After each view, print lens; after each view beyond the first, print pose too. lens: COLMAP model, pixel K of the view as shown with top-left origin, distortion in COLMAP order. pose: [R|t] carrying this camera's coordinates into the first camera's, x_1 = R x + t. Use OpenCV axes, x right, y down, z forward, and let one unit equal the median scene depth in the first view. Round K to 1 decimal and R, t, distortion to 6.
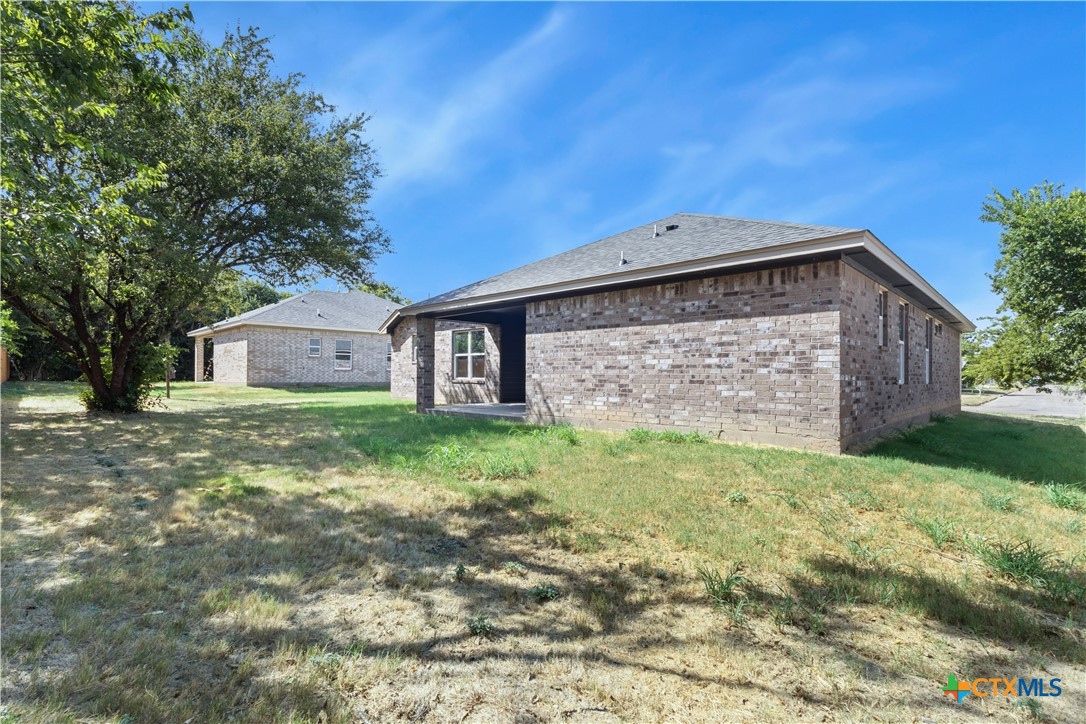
lens RADIAL K [[511.4, 0, 548.0], [0, 511.4, 359.2], [0, 0, 1]] dist [0.005726, 0.000172]
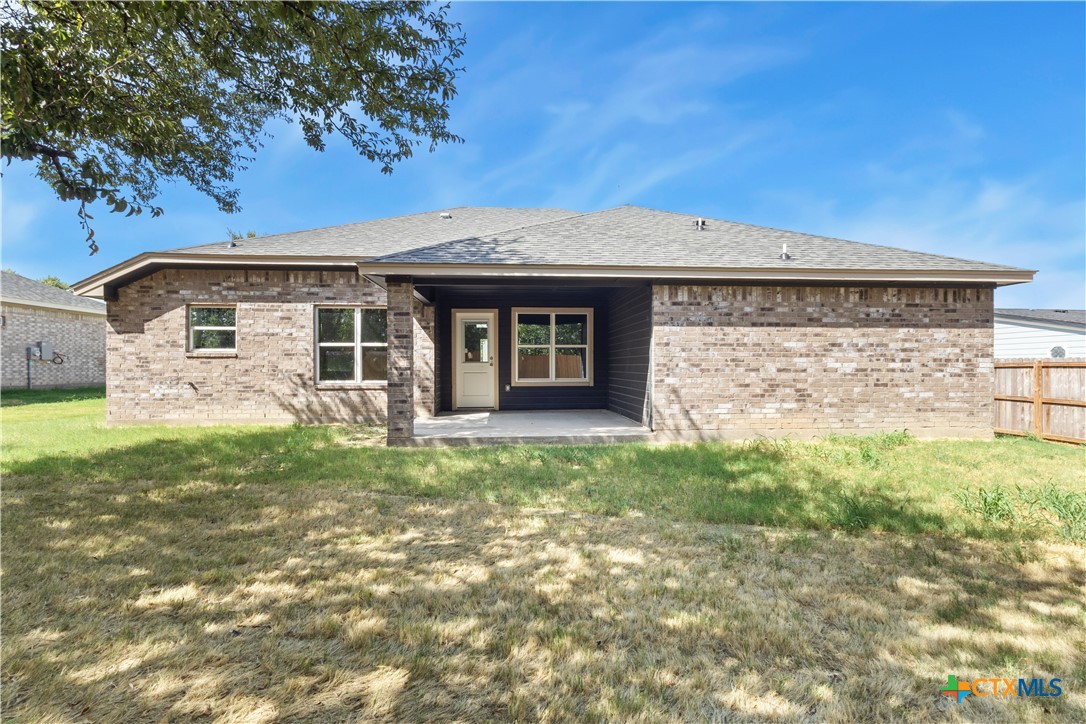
lens RADIAL K [[511.4, 0, 539.8], [0, 511.4, 361.2], [0, 0, 1]] dist [0.005726, 0.000172]
pose [[0.663742, 0.003780, 0.747952, -0.845226], [-0.021557, 0.999668, 0.014078, -0.003721], [-0.747651, -0.025468, 0.663603, 0.722686]]
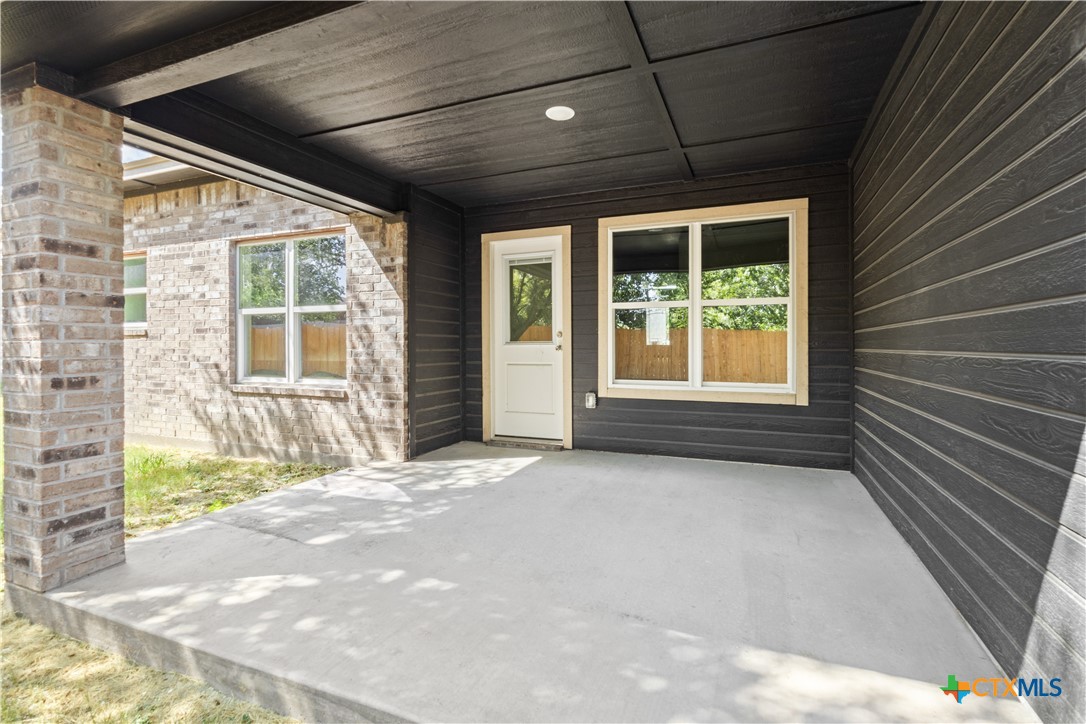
lens RADIAL K [[511.4, 0, 548.5], [0, 511.4, 354.3], [0, 0, 1]] dist [0.005726, 0.000172]
pose [[0.932288, -0.006061, 0.361666, -0.208608], [-0.010060, 0.999038, 0.042675, 0.007060], [-0.361577, -0.043423, 0.931331, 1.105395]]
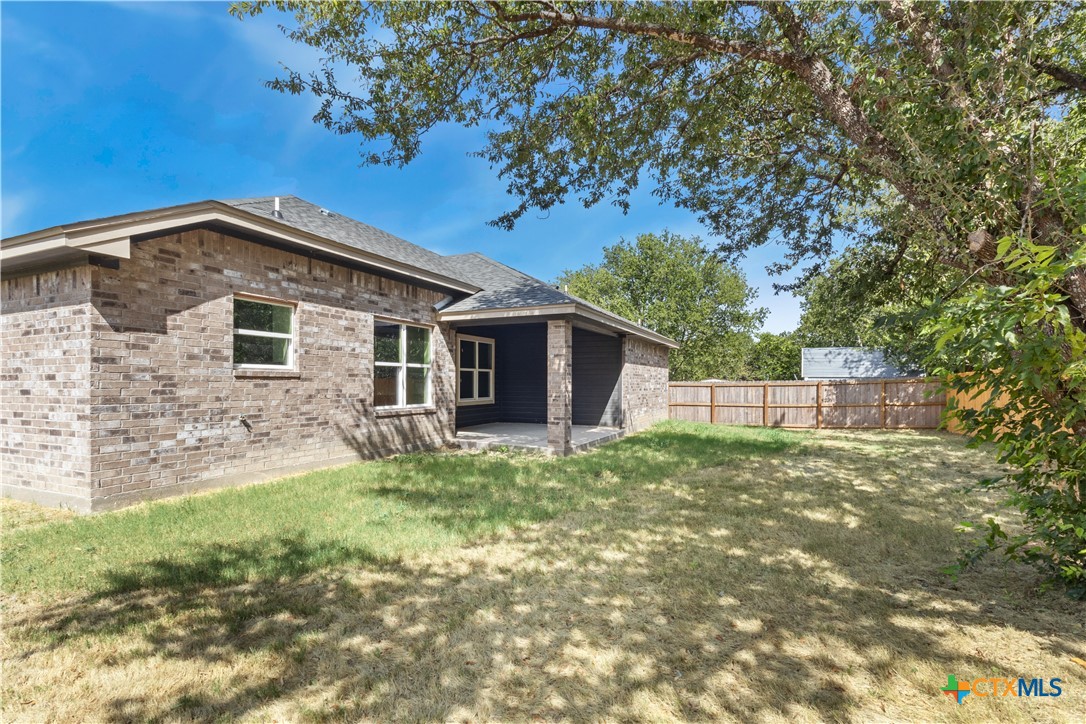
lens RADIAL K [[511.4, 0, 542.1], [0, 511.4, 371.7], [0, 0, 1]] dist [0.005726, 0.000172]
pose [[-0.326087, 0.018254, 0.945164, -1.309320], [-0.033998, 0.998940, -0.031022, 0.019489], [-0.944728, -0.042250, -0.325121, 1.834605]]
